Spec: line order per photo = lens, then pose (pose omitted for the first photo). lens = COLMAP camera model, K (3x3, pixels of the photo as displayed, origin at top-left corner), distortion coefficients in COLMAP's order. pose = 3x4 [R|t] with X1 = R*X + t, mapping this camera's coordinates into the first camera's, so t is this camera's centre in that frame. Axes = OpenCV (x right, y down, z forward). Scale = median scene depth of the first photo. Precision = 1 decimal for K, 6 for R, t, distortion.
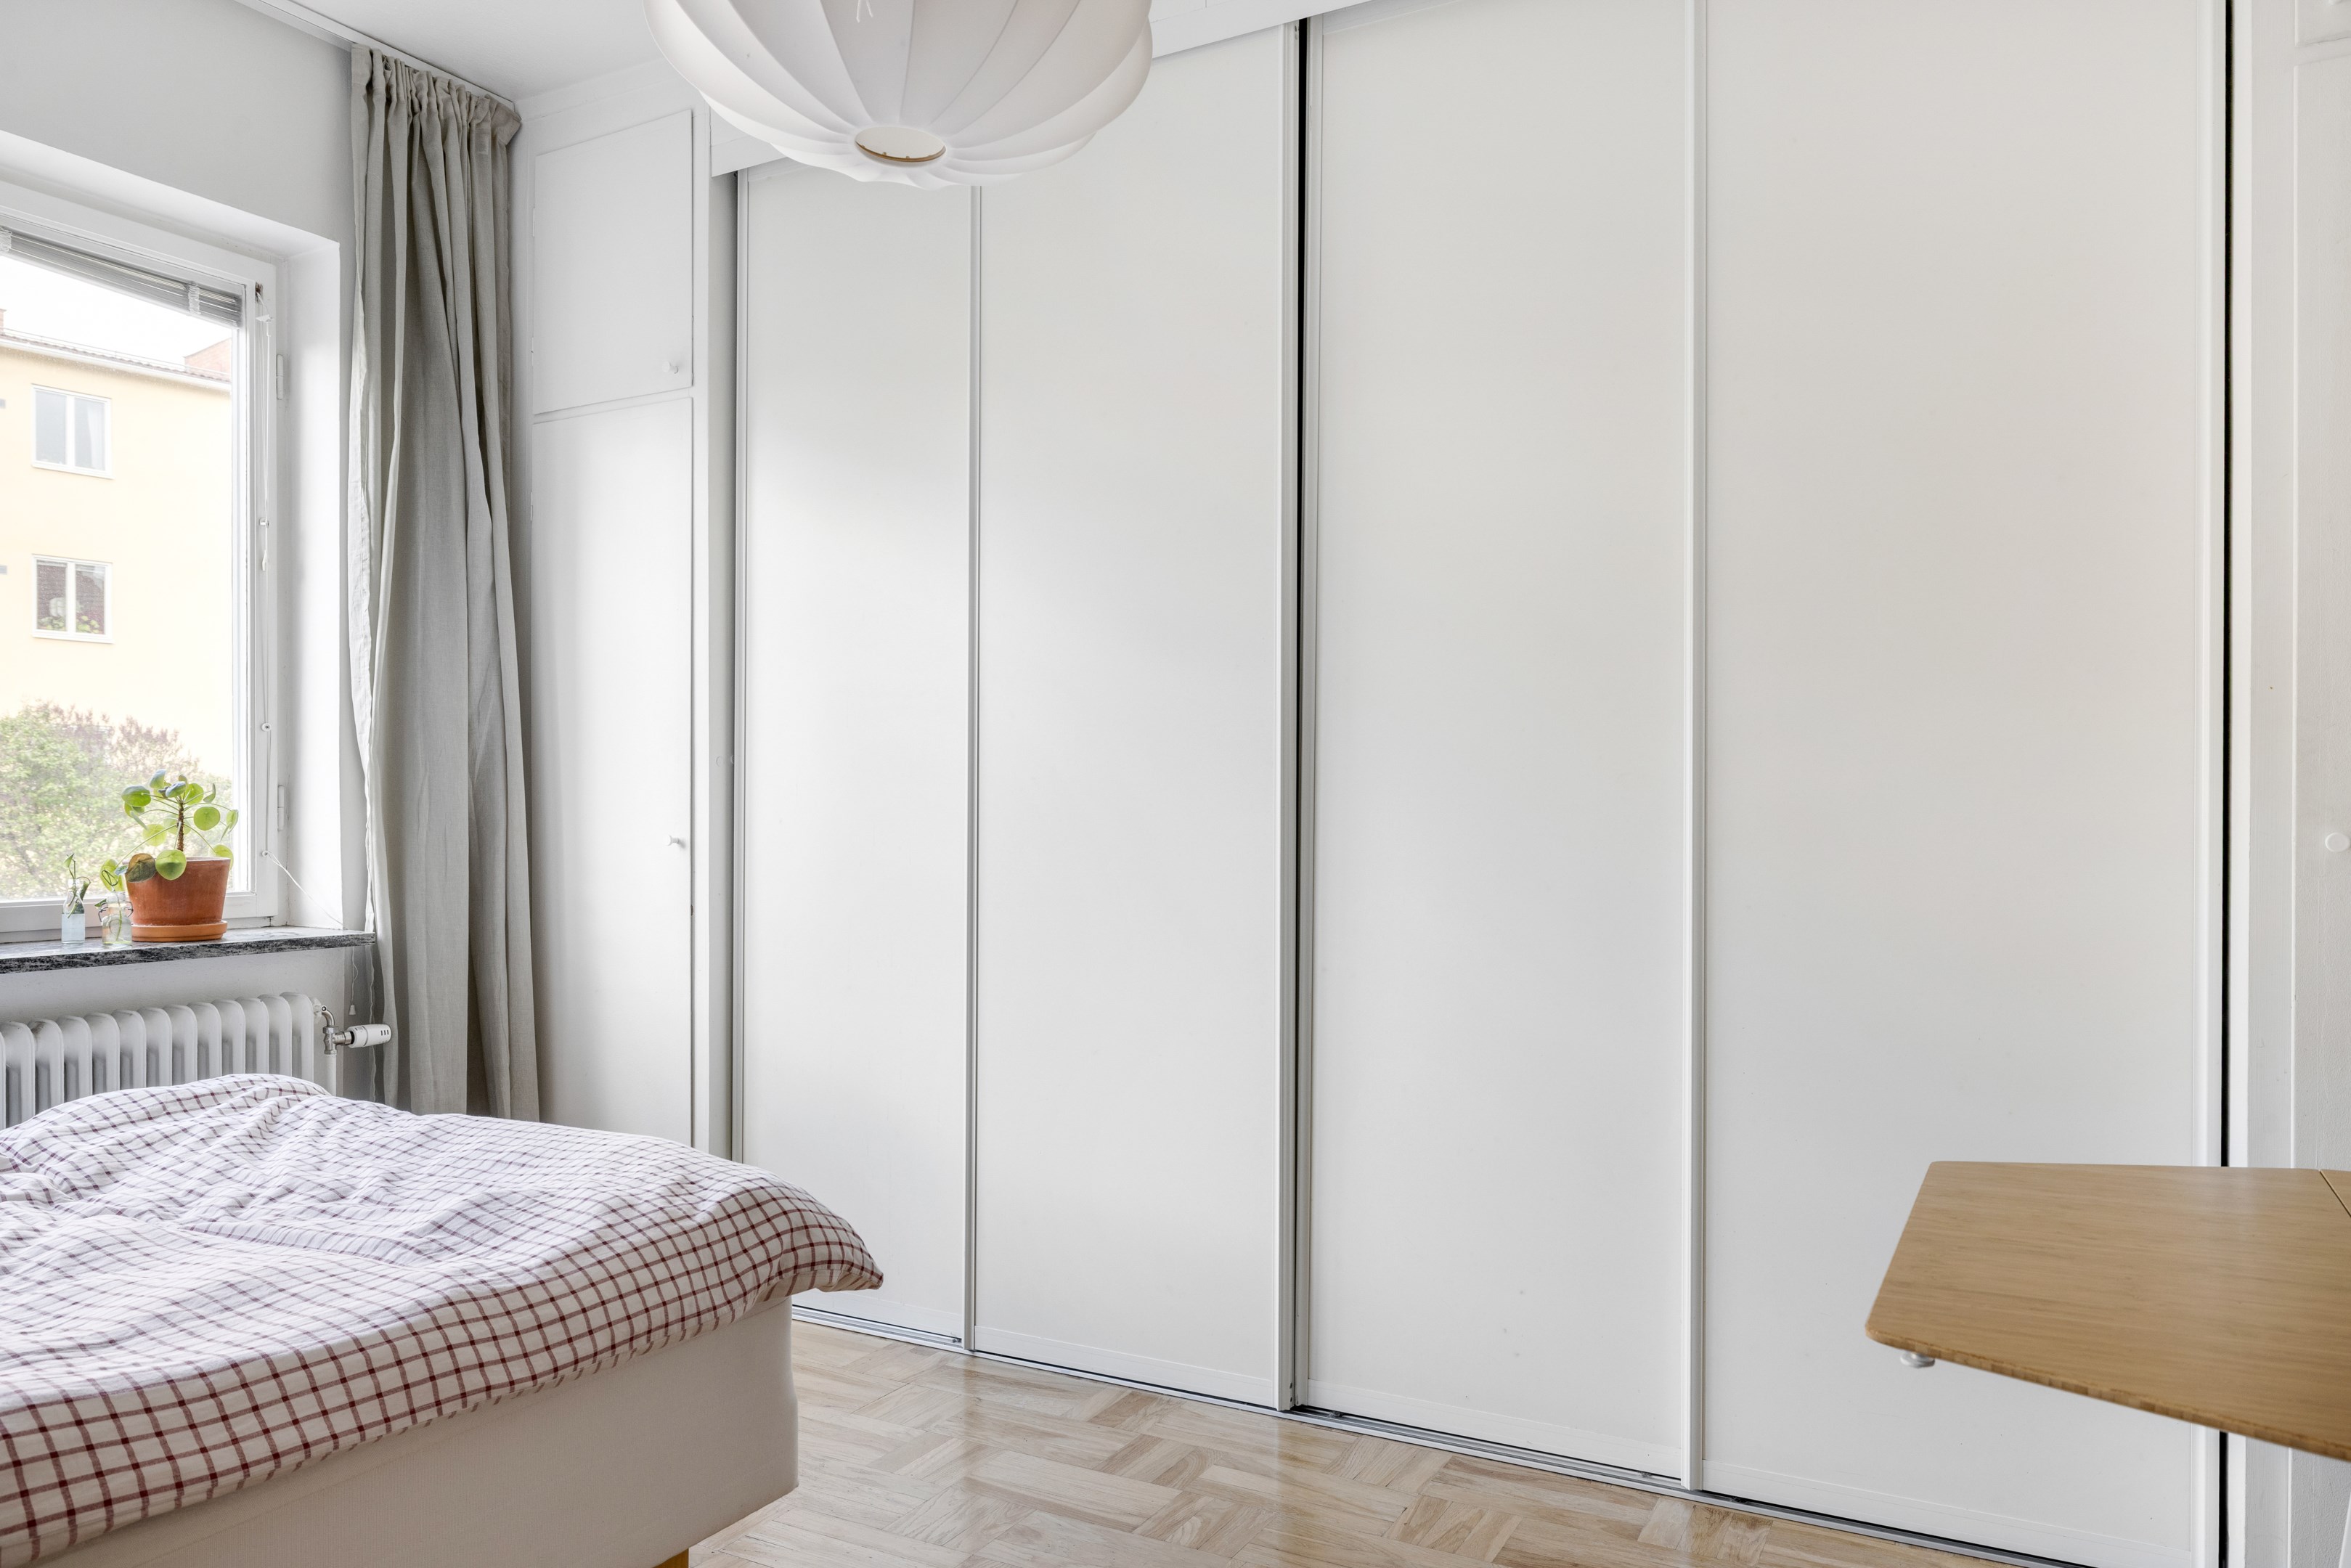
lens RADIAL K [[1570.4, 0, 1213.6], [0, 1570.4, 826.4], [0, 0, 1]] dist [-0.001913, 0.000595]
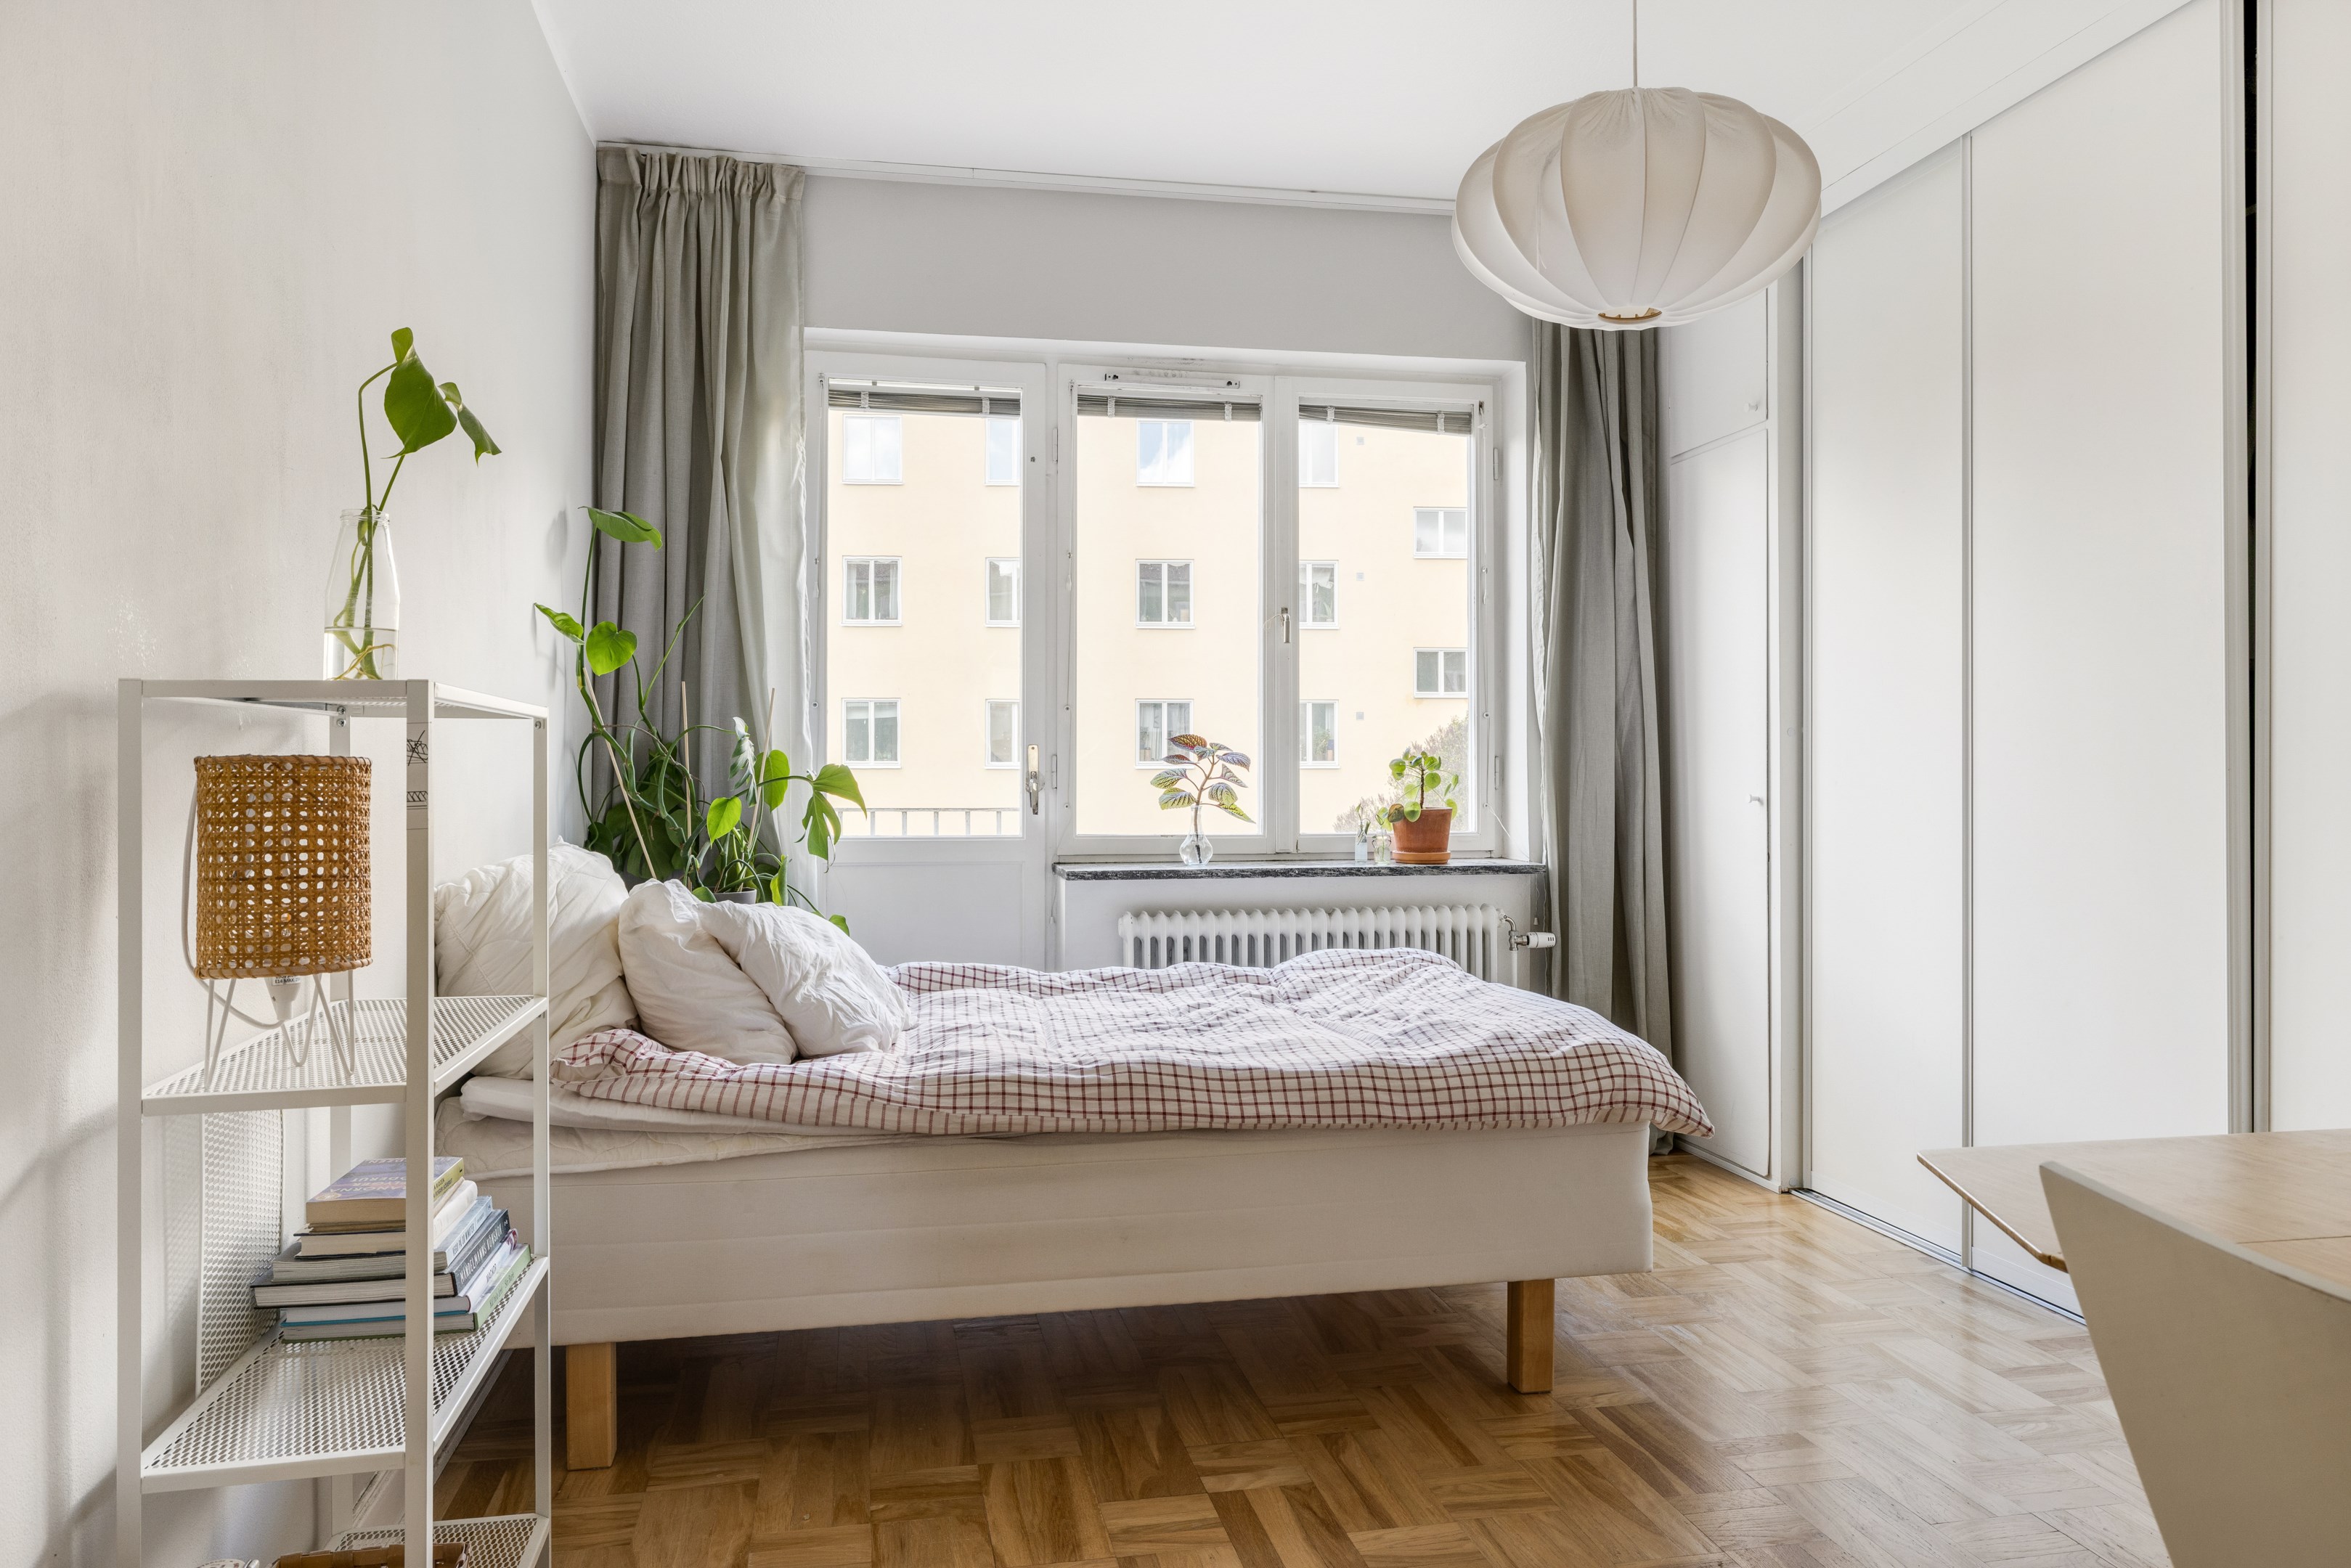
lens RADIAL K [[1609.1, 0, 1179.0], [0, 1609.1, 755.4], [0, 0, 1]] dist [-0.001679, 0.000545]
pose [[0.634925, -0.011813, -0.772483, 0.368431], [-0.002558, 0.999845, -0.017392, -0.001678], [0.772569, 0.013019, 0.634797, -0.138337]]
